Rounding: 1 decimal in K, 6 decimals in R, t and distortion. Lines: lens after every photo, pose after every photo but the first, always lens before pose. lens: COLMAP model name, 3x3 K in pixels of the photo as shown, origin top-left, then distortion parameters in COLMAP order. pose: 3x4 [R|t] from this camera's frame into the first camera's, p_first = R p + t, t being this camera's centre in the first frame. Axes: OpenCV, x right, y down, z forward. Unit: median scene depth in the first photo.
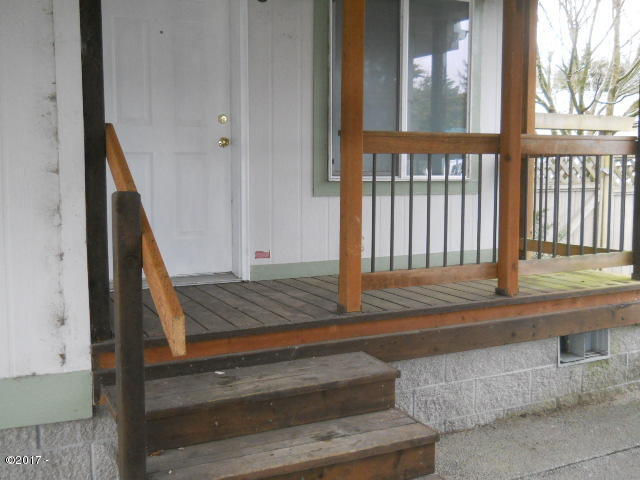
lens RADIAL K [[698.0, 0, 321.2], [0, 698.0, 238.3], [0, 0, 1]] dist [-0.031808, 0.000000]
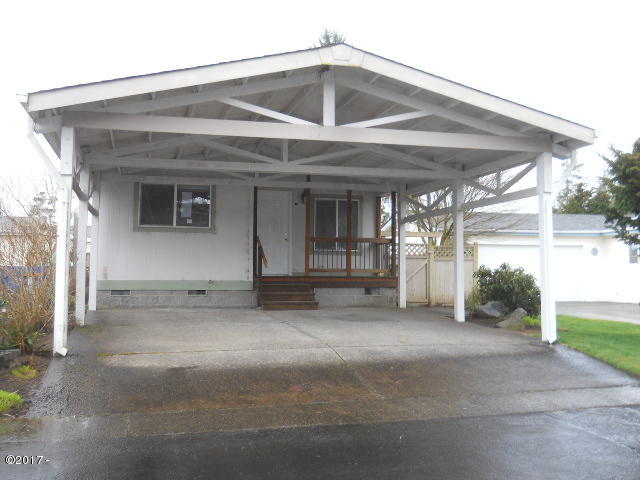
lens RADIAL K [[698.0, 0, 319.7], [0, 698.0, 239.6], [0, 0, 1]] dist [-0.031808, 0.000000]
pose [[0.979795, -0.005731, -0.199921, 0.992512], [-0.024990, 0.988248, -0.150805, 0.531538], [0.198435, 0.152754, 0.968137, -3.294614]]
